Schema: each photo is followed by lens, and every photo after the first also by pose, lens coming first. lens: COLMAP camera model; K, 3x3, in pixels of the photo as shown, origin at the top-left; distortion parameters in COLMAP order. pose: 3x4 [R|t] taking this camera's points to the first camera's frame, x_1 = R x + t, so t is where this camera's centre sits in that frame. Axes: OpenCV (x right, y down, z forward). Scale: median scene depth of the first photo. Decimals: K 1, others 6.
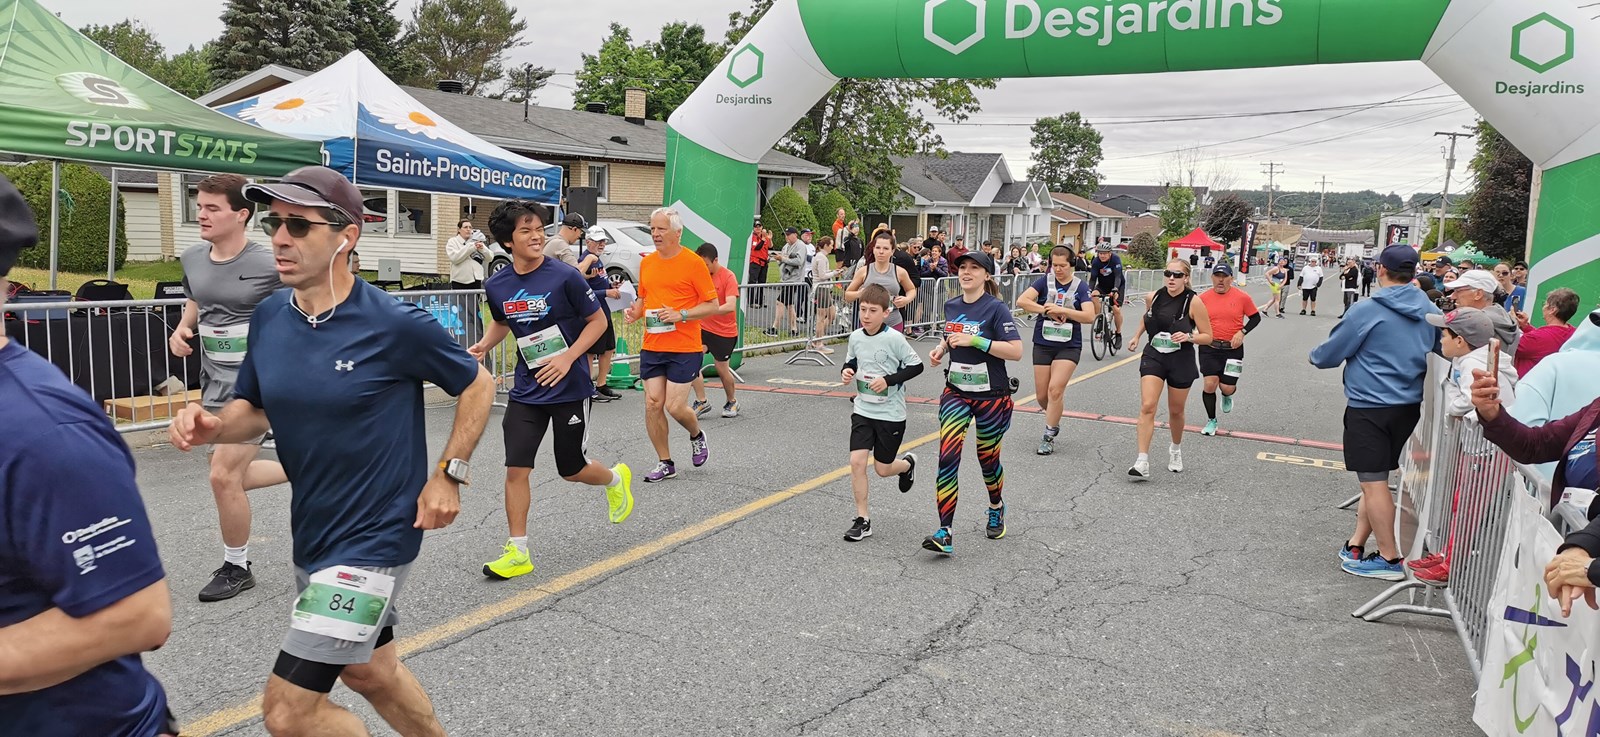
lens RADIAL K [[1187.4, 0, 799.8], [0, 1187.4, 386.2], [0, 0, 1]] dist [0.057256, -0.053612]
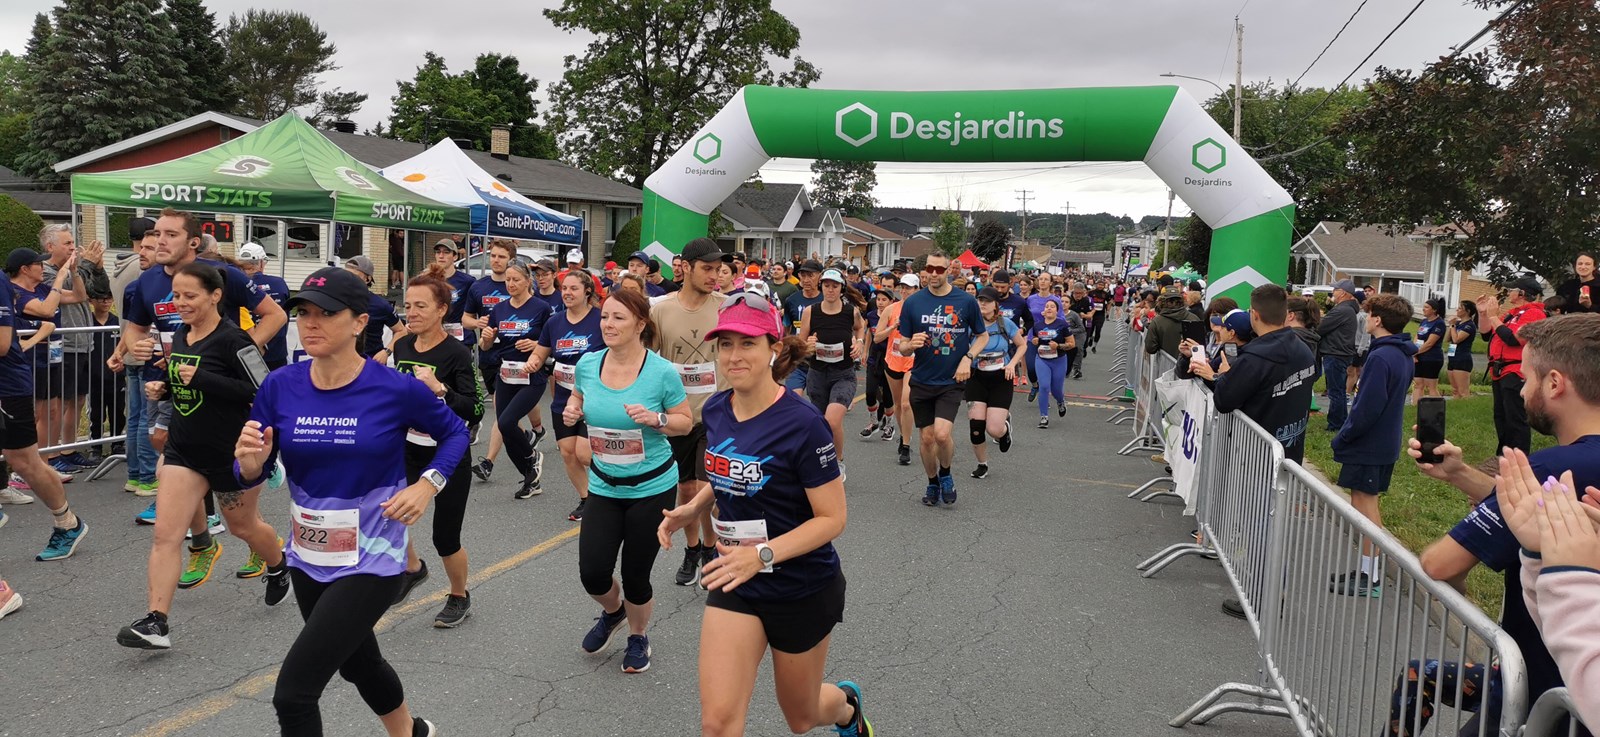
lens RADIAL K [[1205.5, 0, 796.6], [0, 1205.5, 372.2], [0, 0, 1]] dist [0.063292, -0.070200]
pose [[0.981882, -0.017435, 0.188689, -0.047108], [0.022486, 0.999443, -0.024660, 0.008165], [-0.188154, 0.028456, 0.981727, -0.093610]]
